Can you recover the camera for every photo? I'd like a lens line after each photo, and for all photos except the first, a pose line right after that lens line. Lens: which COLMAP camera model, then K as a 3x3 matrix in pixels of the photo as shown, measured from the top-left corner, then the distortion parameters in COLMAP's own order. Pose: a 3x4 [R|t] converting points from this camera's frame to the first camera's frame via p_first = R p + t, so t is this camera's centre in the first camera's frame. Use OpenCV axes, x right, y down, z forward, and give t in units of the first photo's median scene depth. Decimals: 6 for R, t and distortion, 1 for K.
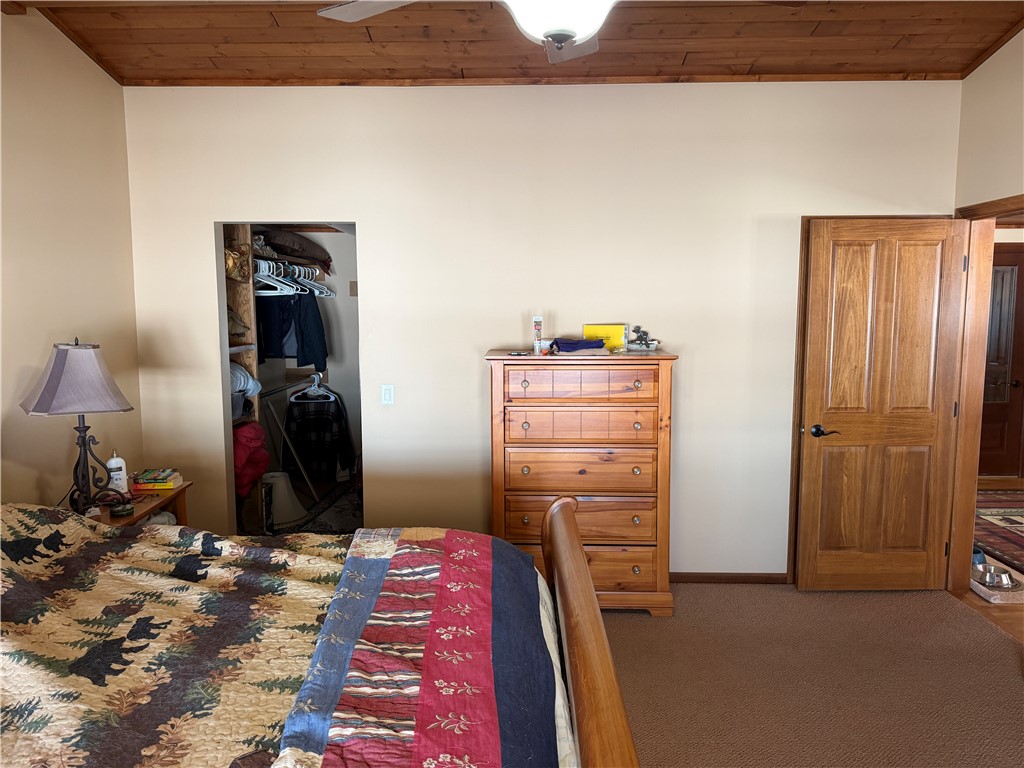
lens RADIAL K [[708.2, 0, 512.0], [0, 708.2, 384.0], [0, 0, 1]] dist [0.020679, -0.020045]
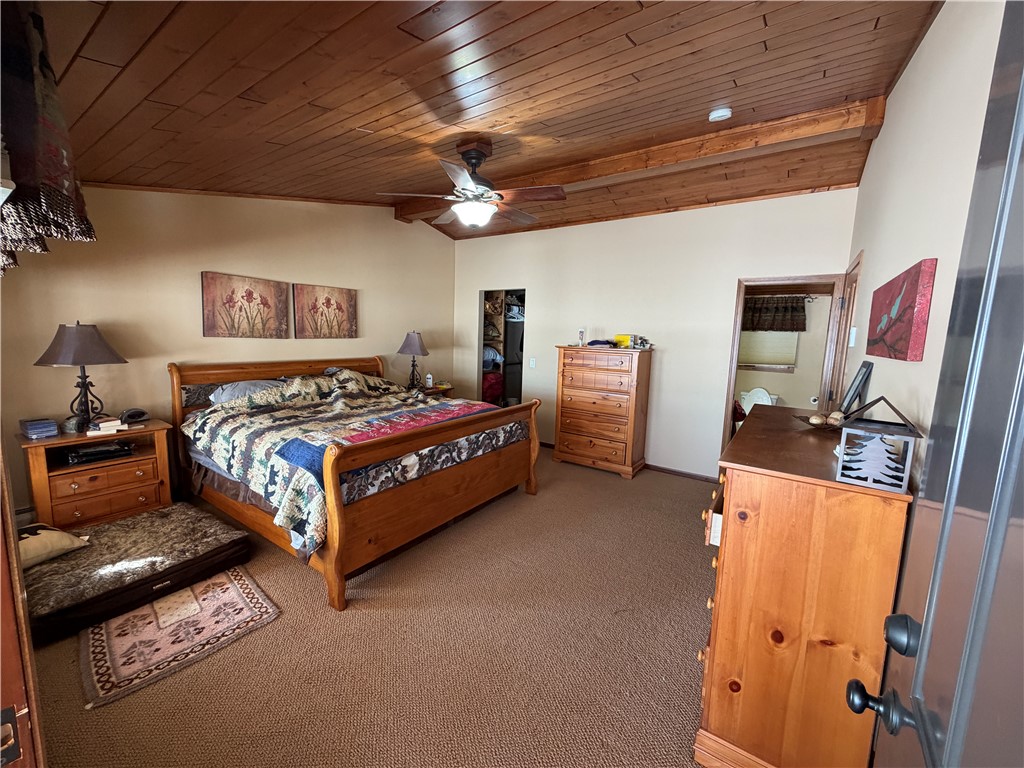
lens RADIAL K [[408.8, 0, 508.7], [0, 408.8, 384.3], [0, 0, 1]] dist [0.000853, 0.000622]
pose [[0.829146, 0.100217, -0.549975, 0.505471], [-0.095744, 0.994721, 0.036916, 0.043119], [0.550772, 0.022048, 0.834365, -0.156873]]
